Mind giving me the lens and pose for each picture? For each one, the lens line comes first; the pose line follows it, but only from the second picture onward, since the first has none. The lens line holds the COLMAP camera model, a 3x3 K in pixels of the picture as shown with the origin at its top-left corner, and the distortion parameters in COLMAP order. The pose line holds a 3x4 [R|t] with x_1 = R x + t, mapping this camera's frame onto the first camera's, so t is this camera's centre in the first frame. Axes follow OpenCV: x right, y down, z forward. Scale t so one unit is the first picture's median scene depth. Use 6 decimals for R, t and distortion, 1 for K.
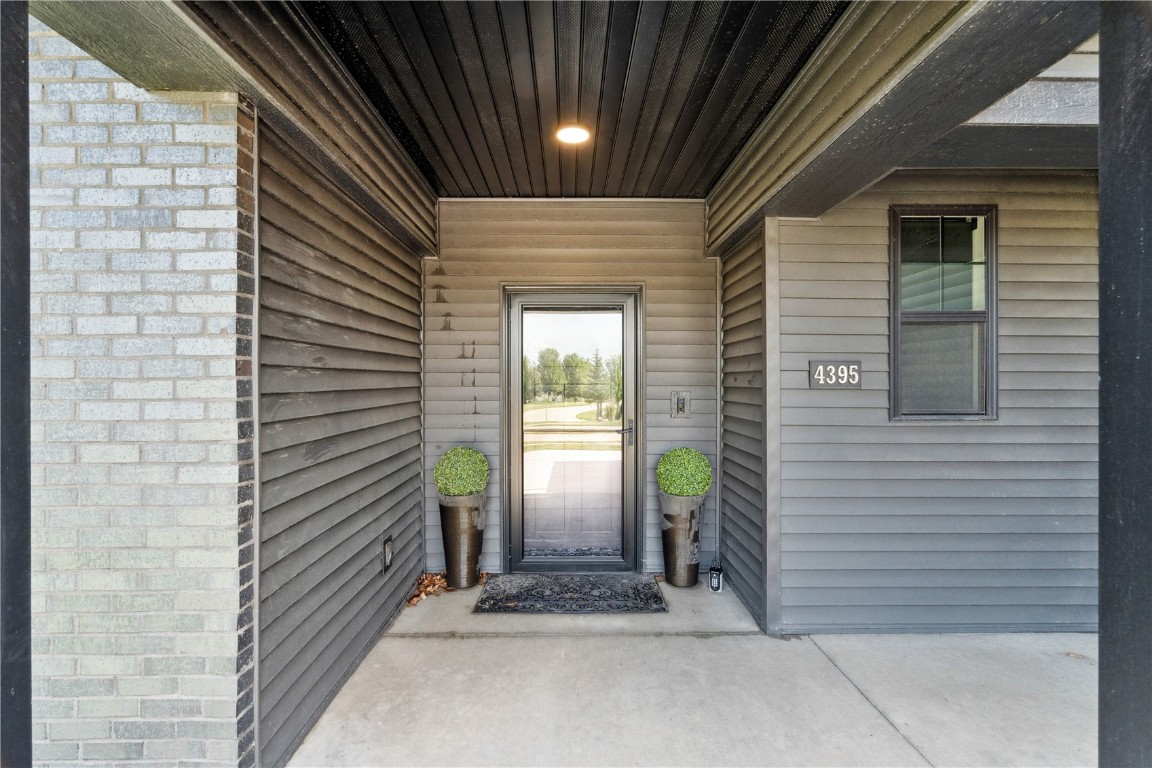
lens RADIAL K [[517.9, 0, 575.0], [0, 517.9, 398.8], [0, 0, 1]] dist [0.000063, -0.000162]
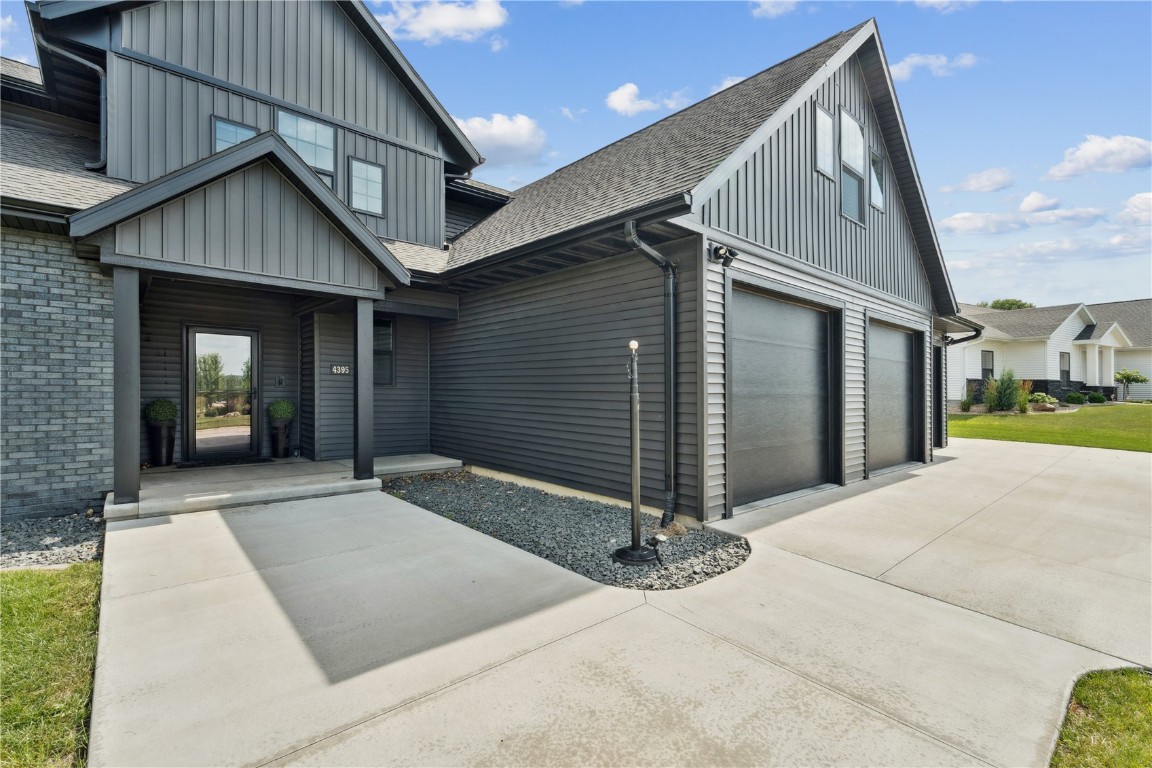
lens RADIAL K [[517.9, 0, 575.0], [0, 517.9, 398.8], [0, 0, 1]] dist [0.000063, -0.000162]
pose [[0.752834, 0.001001, 0.658210, -0.416460], [0.003680, 0.999977, -0.005729, 0.137502], [-0.658201, 0.006735, 0.752812, -2.043871]]
